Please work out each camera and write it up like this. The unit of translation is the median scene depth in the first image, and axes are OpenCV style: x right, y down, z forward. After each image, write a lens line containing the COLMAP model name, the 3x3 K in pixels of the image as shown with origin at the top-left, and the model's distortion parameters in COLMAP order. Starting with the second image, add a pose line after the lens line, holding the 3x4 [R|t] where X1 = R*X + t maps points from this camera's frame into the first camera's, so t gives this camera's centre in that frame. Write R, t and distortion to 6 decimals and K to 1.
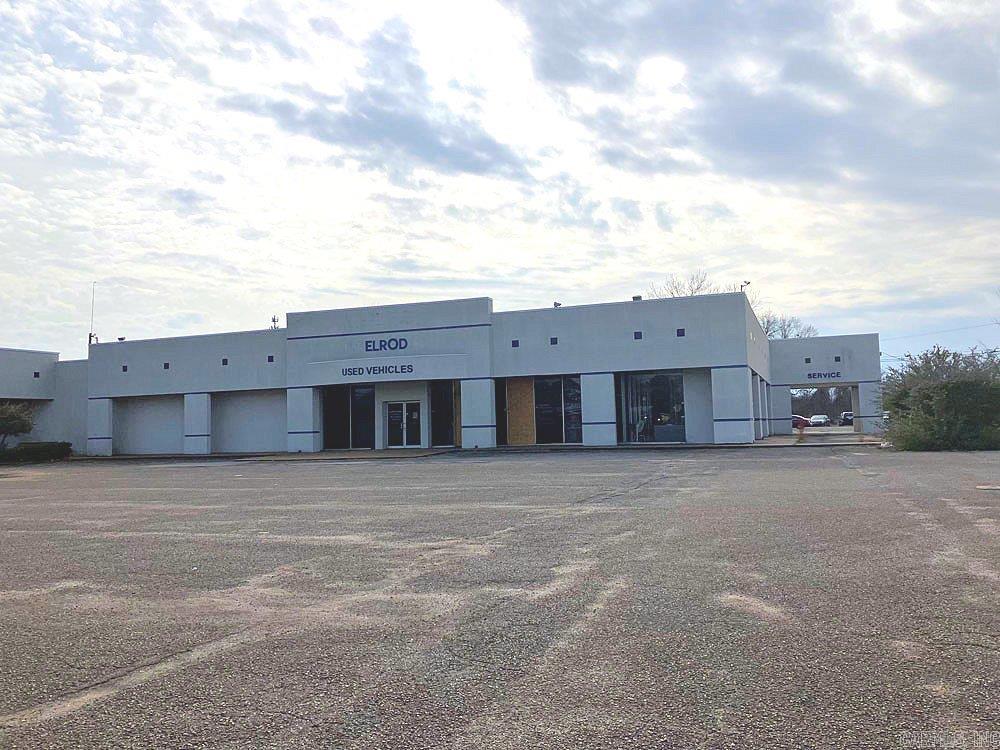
lens RADIAL K [[809.5, 0, 500.1], [0, 809.5, 385.7], [0, 0, 1]] dist [0.050274, -0.069581]
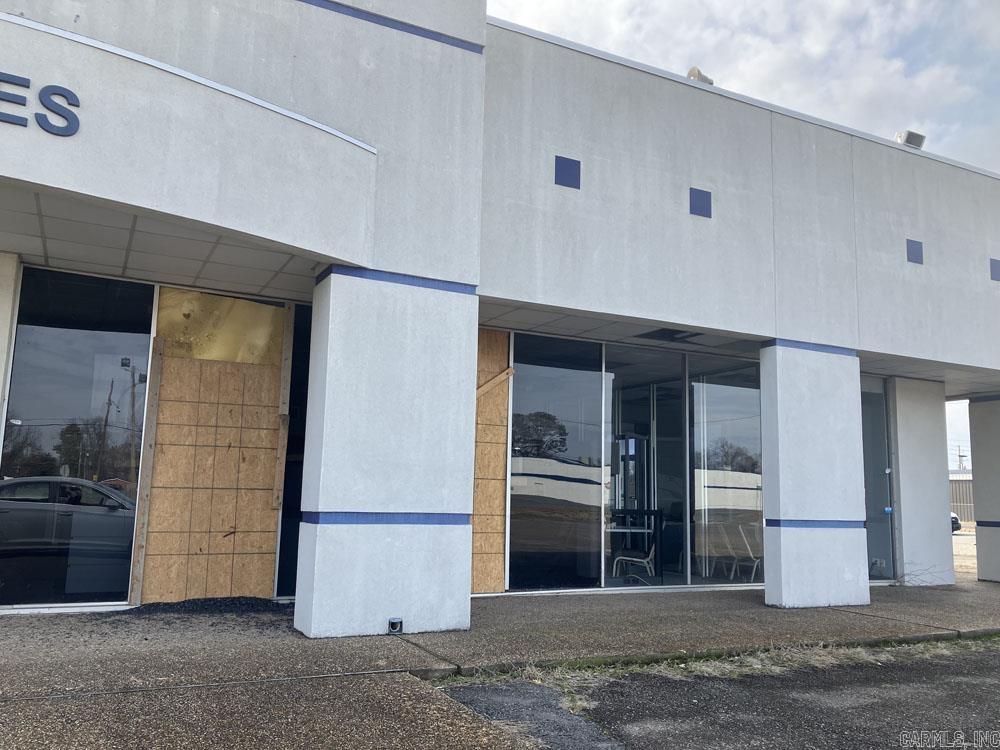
lens RADIAL K [[816.3, 0, 500.0], [0, 816.3, 385.7], [0, 0, 1]] dist [0.012584, 0.001218]
pose [[0.684783, 0.144850, 0.714207, -0.143598], [-0.081714, 0.989129, -0.122259, 0.037686], [-0.724151, 0.025360, 0.689175, 0.775044]]
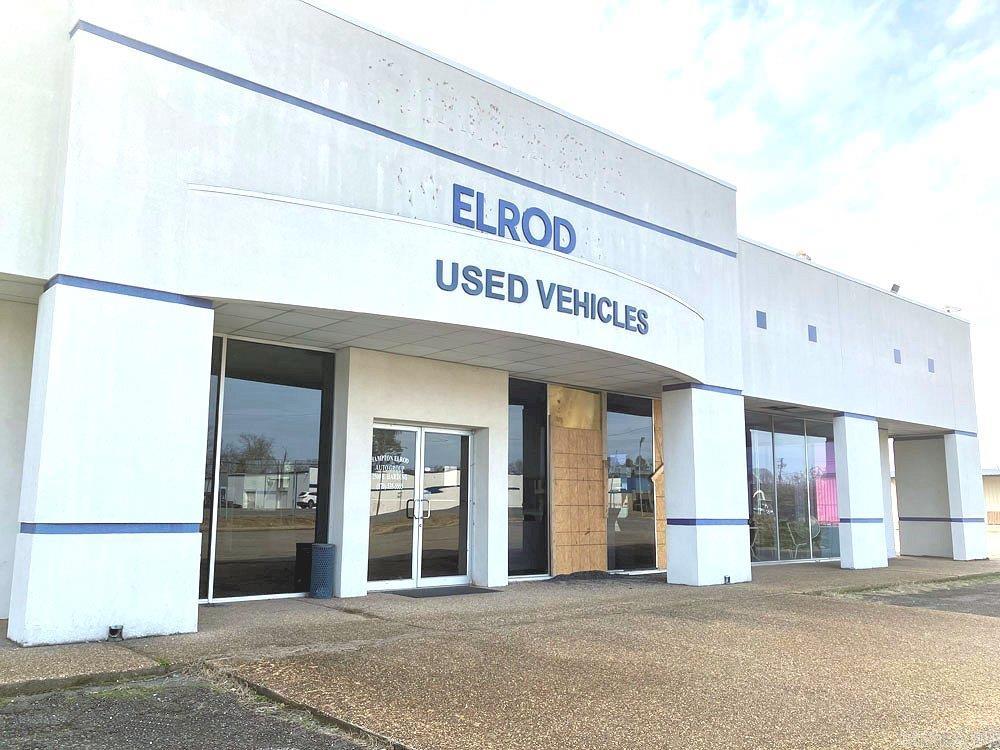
lens RADIAL K [[816.3, 0, 500.0], [0, 816.3, 385.7], [0, 0, 1]] dist [0.012584, 0.001218]
pose [[0.494050, 0.159469, 0.854683, -0.364468], [-0.067072, 0.987096, -0.145404, 0.046403], [-0.866842, 0.014512, 0.498371, 0.828454]]
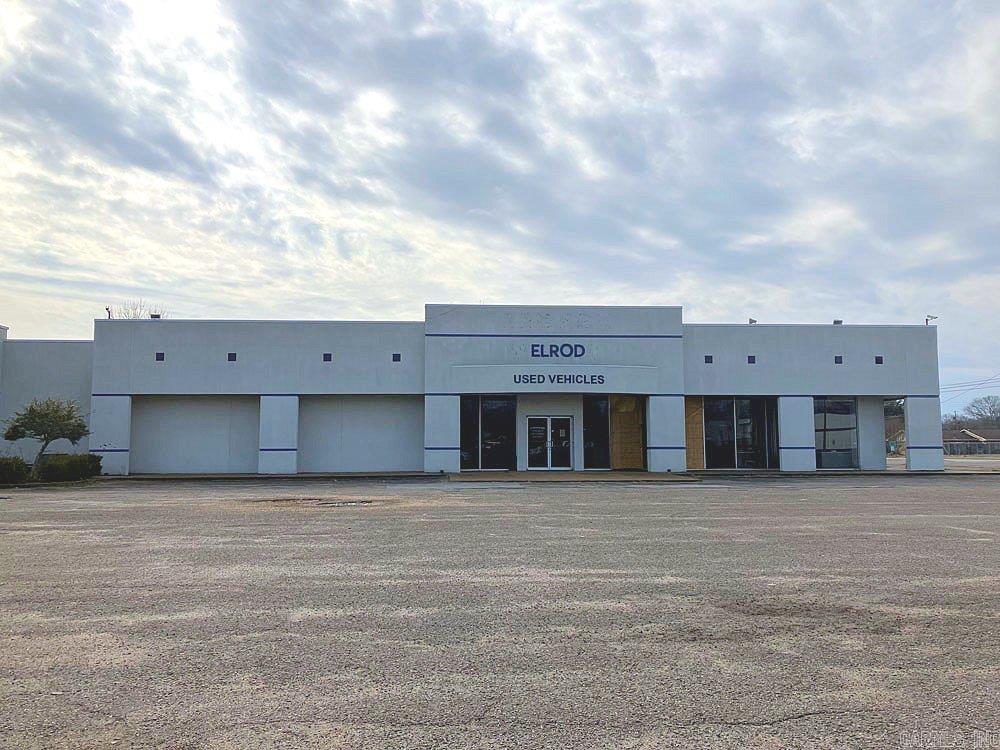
lens RADIAL K [[809.9, 0, 509.9], [0, 809.9, 374.4], [0, 0, 1]] dist [0.037638, 0.001458]
pose [[0.914652, 0.062666, 0.399354, -0.512147], [-0.043960, 0.997472, -0.055839, 0.024757], [-0.401844, 0.033518, 0.915095, 0.216506]]
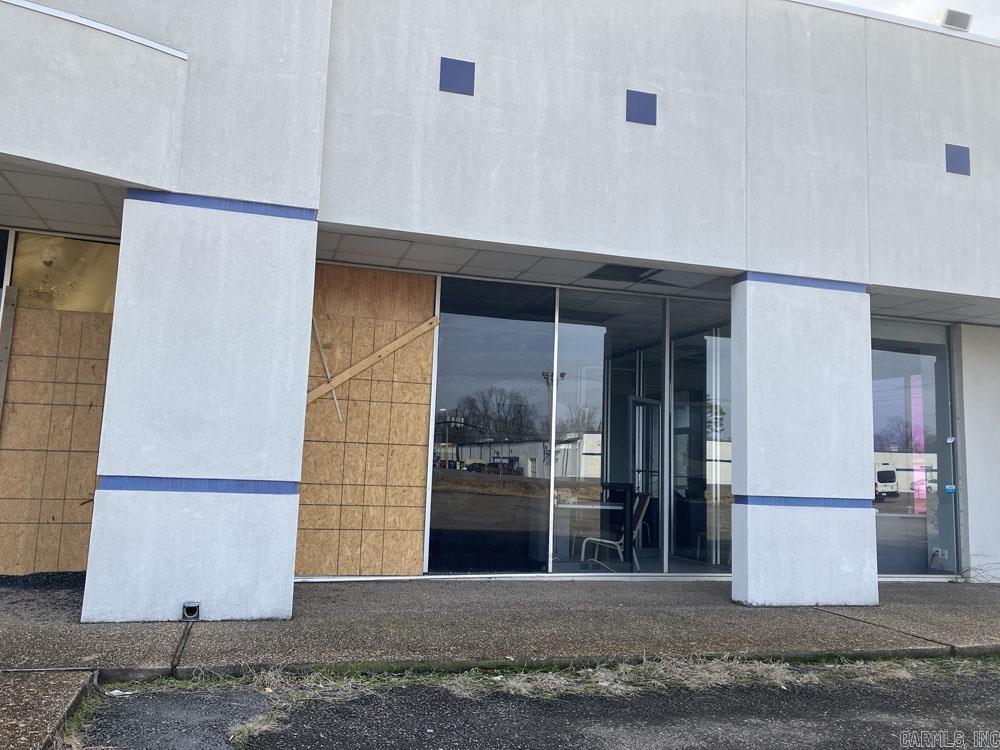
lens RADIAL K [[818.5, 0, 507.0], [0, 818.5, 370.7], [0, 0, 1]] dist [0.008346, 0.004597]
pose [[0.804920, 0.129952, 0.578979, -0.071223], [-0.087918, 0.991073, -0.100220, 0.035690], [-0.586834, 0.029767, 0.809160, 0.758073]]
